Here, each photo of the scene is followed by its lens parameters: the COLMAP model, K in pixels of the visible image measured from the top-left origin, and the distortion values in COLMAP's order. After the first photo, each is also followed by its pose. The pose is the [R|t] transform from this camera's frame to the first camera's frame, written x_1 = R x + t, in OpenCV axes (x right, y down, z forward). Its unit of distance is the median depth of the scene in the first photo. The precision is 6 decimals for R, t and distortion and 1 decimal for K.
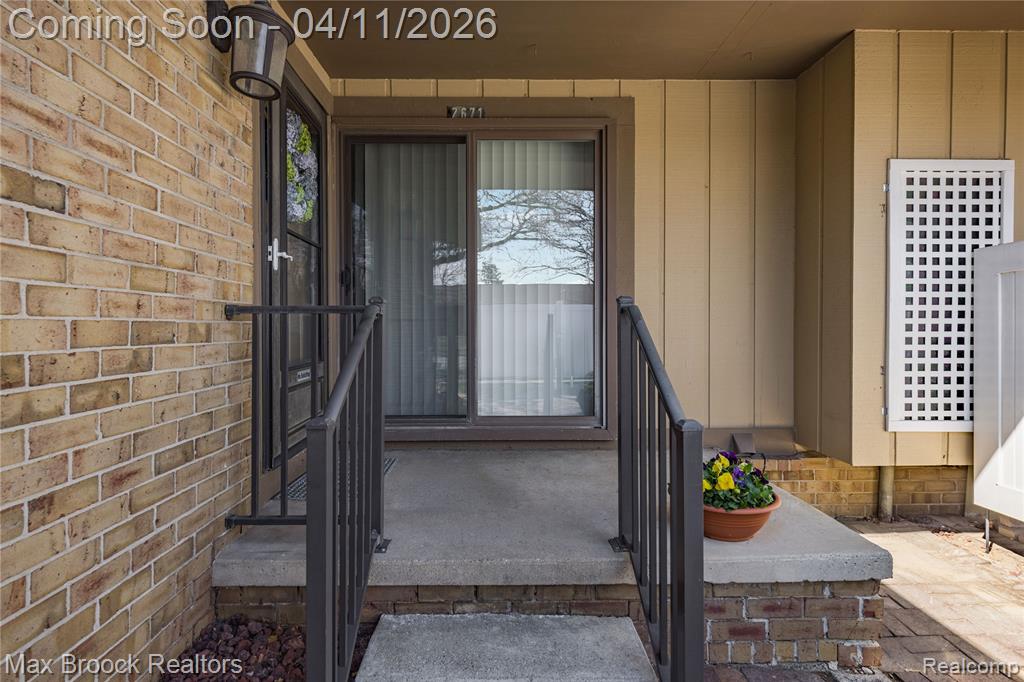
lens RADIAL K [[531.6, 0, 510.1], [0, 531.6, 333.9], [0, 0, 1]] dist [0.003051, -0.000142]
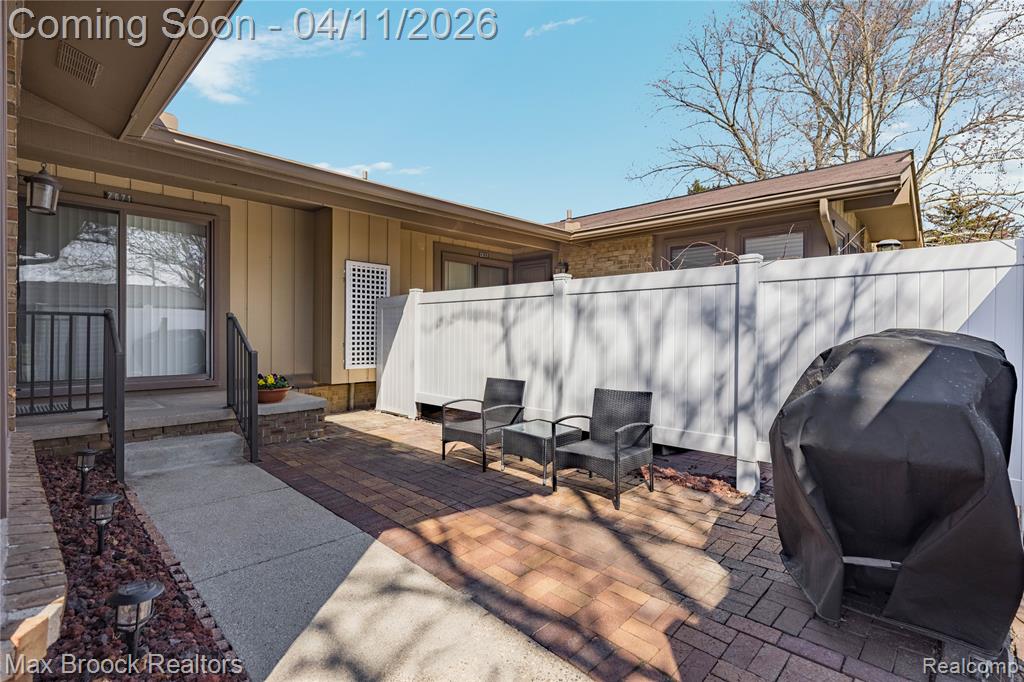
lens RADIAL K [[474.3, 0, 512.5], [0, 474.3, 335.7], [0, 0, 1]] dist [-0.005307, -0.000406]
pose [[0.703382, 0.002505, 0.710808, -0.314862], [-0.001268, 0.999997, -0.002269, 0.030136], [-0.710811, 0.000694, 0.703383, -1.108843]]
